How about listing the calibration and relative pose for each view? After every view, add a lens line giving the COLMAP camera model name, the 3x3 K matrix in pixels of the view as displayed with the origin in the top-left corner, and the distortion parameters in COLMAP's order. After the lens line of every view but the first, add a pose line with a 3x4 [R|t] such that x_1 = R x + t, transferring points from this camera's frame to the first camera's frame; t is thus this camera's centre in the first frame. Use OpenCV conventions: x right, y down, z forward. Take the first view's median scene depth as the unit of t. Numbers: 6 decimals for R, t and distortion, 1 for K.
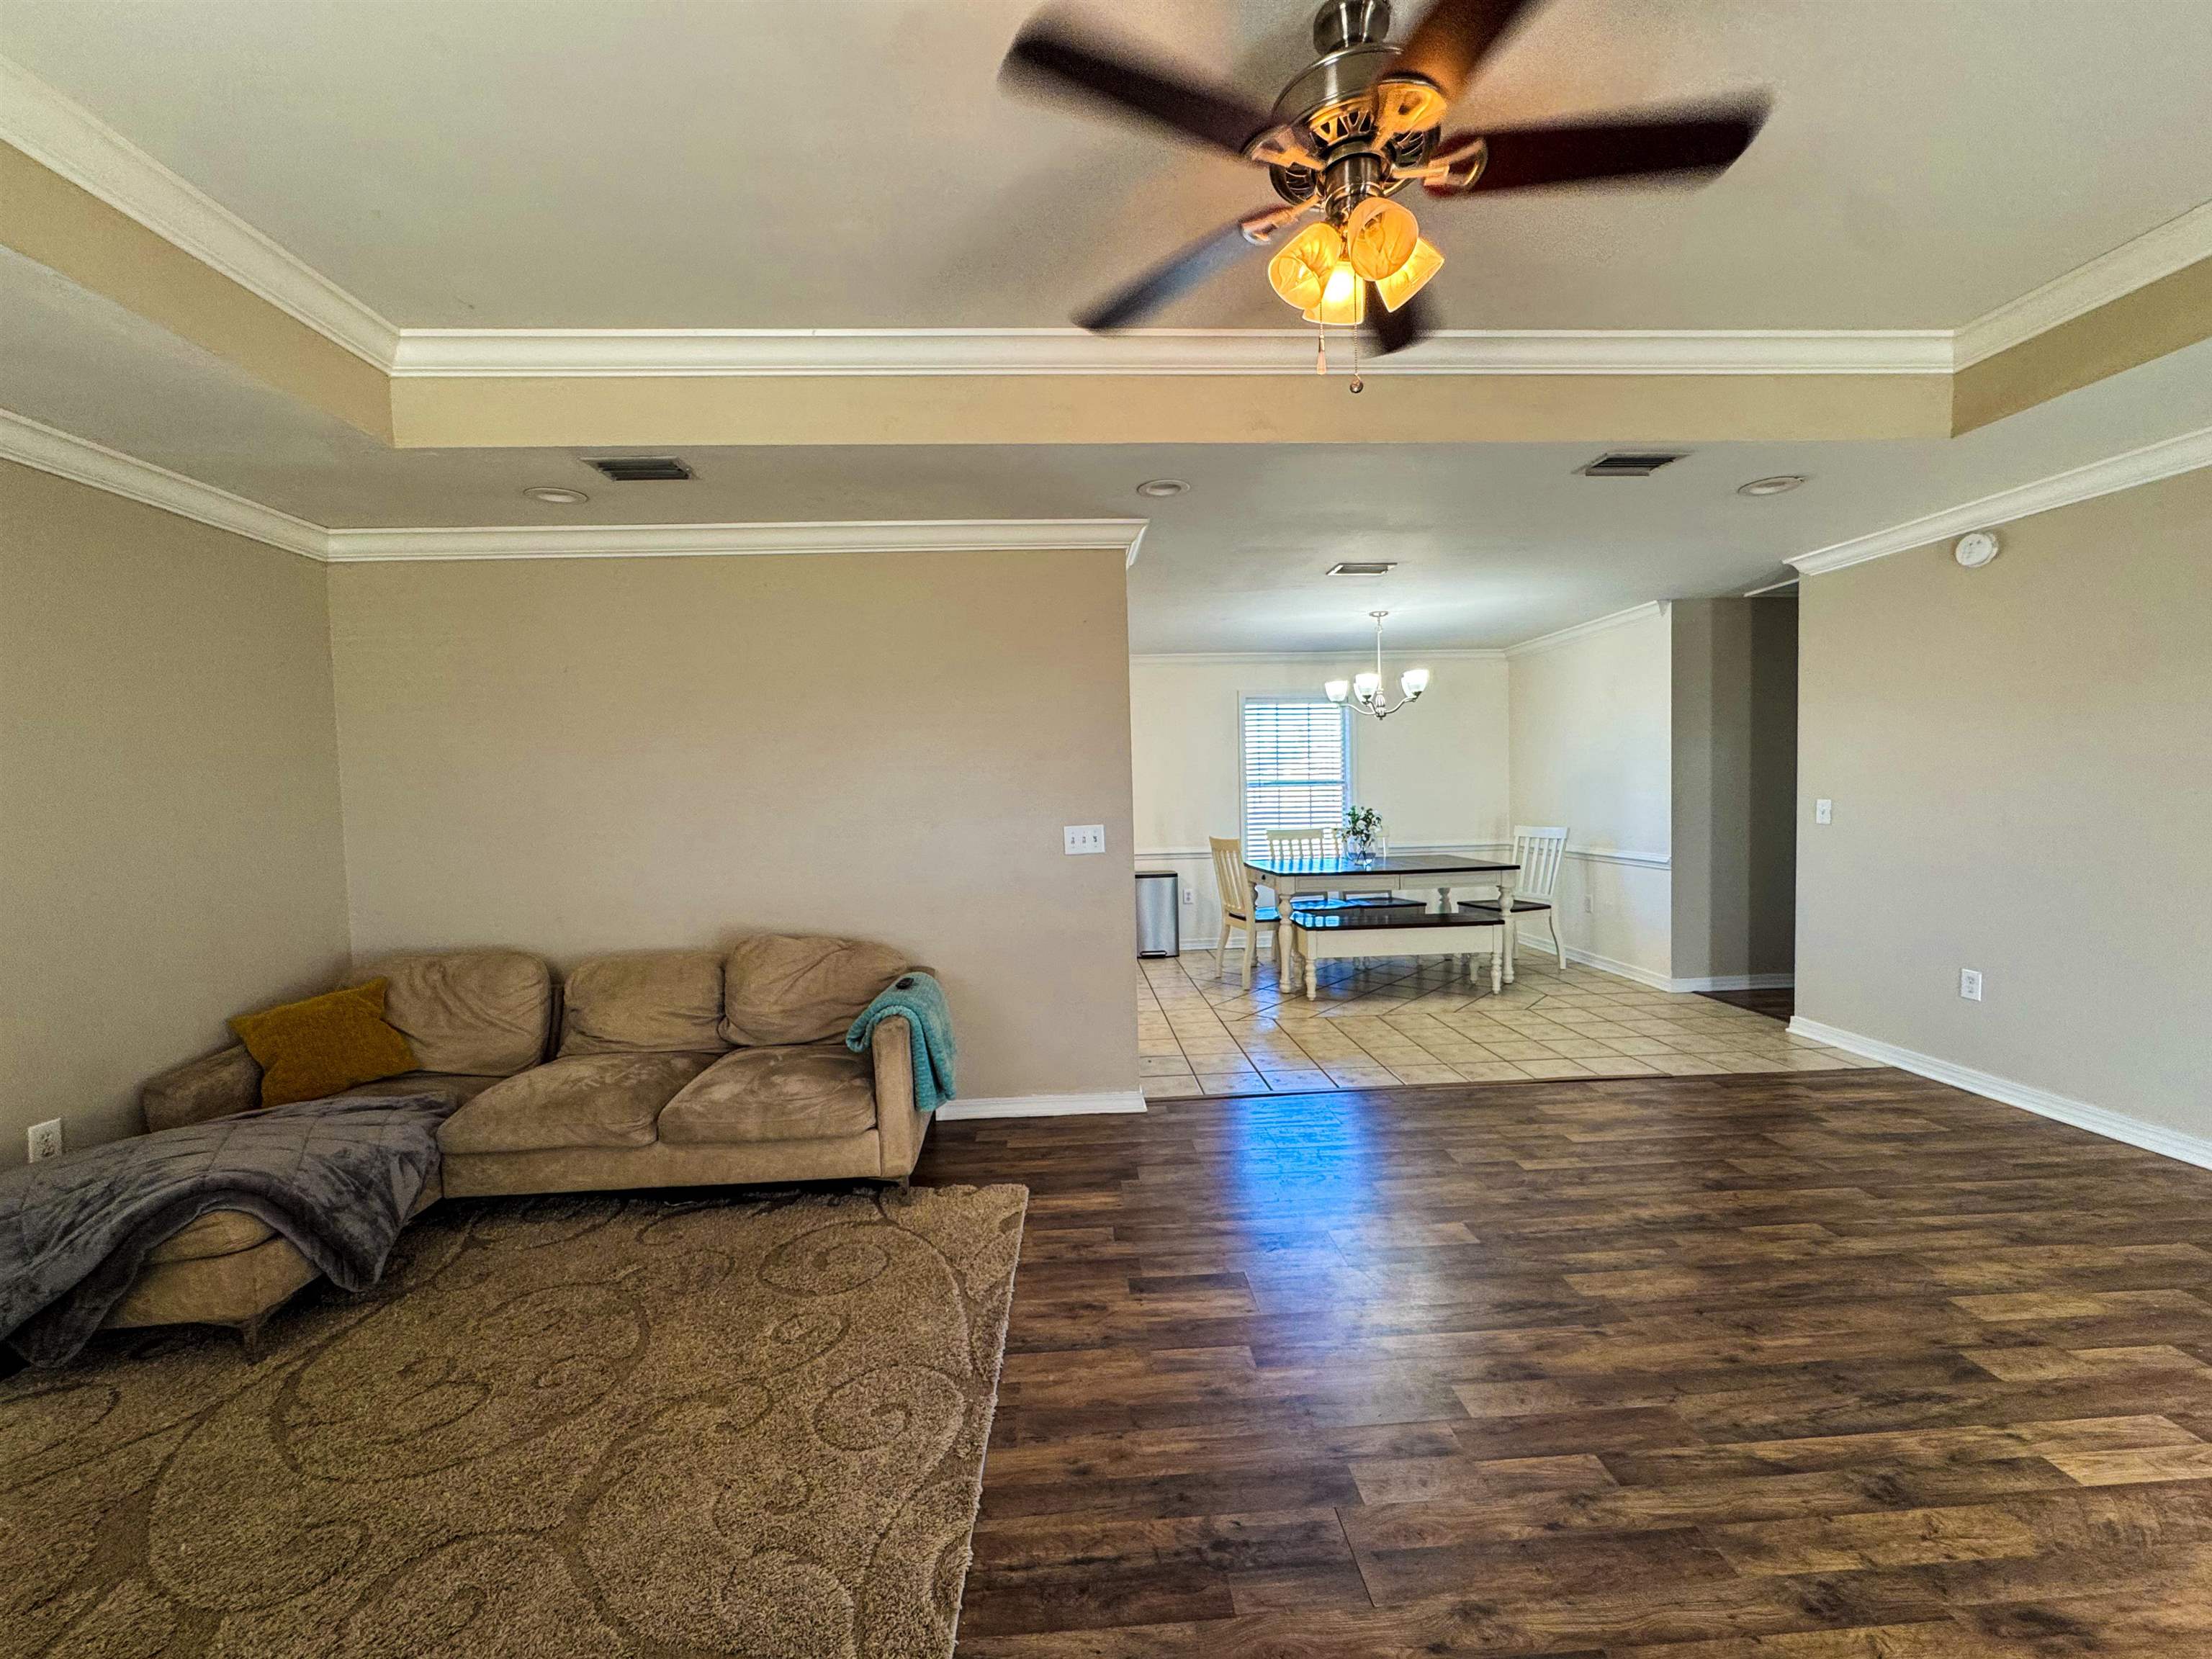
lens RADIAL K [[878.9, 0, 1106.0], [0, 878.9, 829.5], [0, 0, 1]] dist [-0.003318, 0.000077]
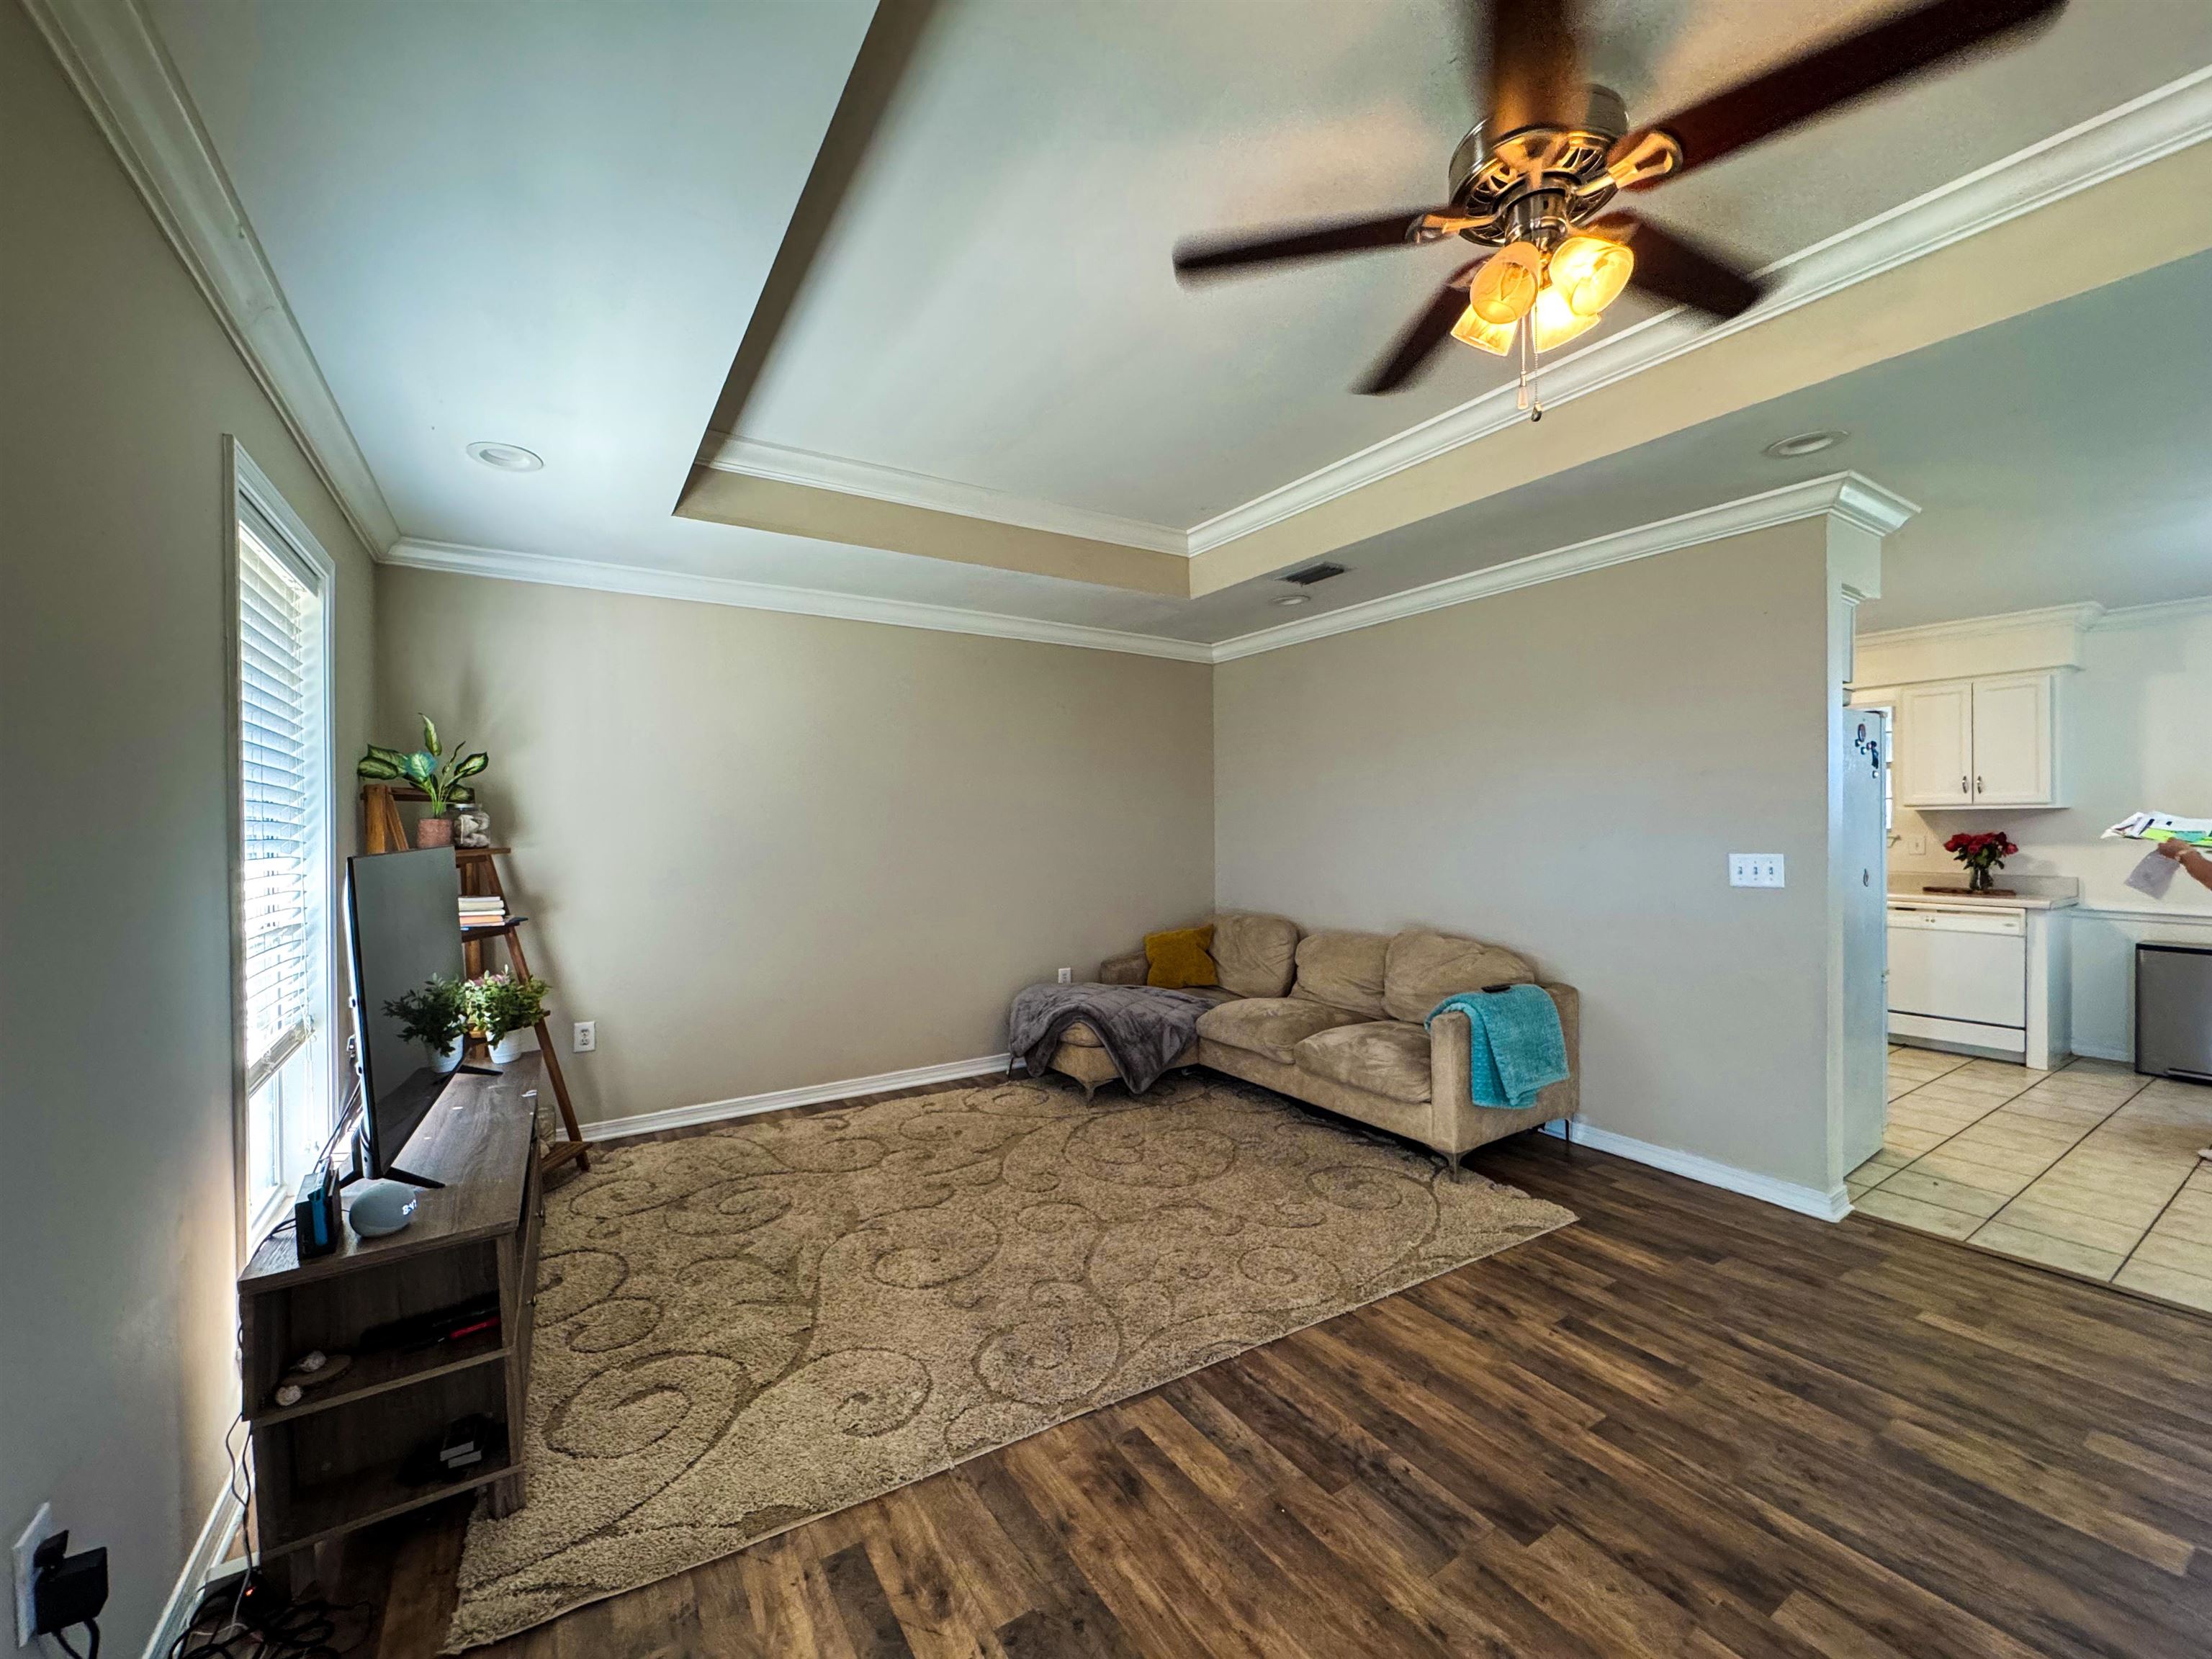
lens RADIAL K [[878.9, 0, 1106.0], [0, 878.9, 829.5], [0, 0, 1]] dist [-0.003318, 0.000077]
pose [[0.496910, 0.029830, -0.867289, 0.537848], [-0.044090, 0.998986, 0.009099, -0.010172], [0.866681, 0.033717, 0.497721, 0.049518]]
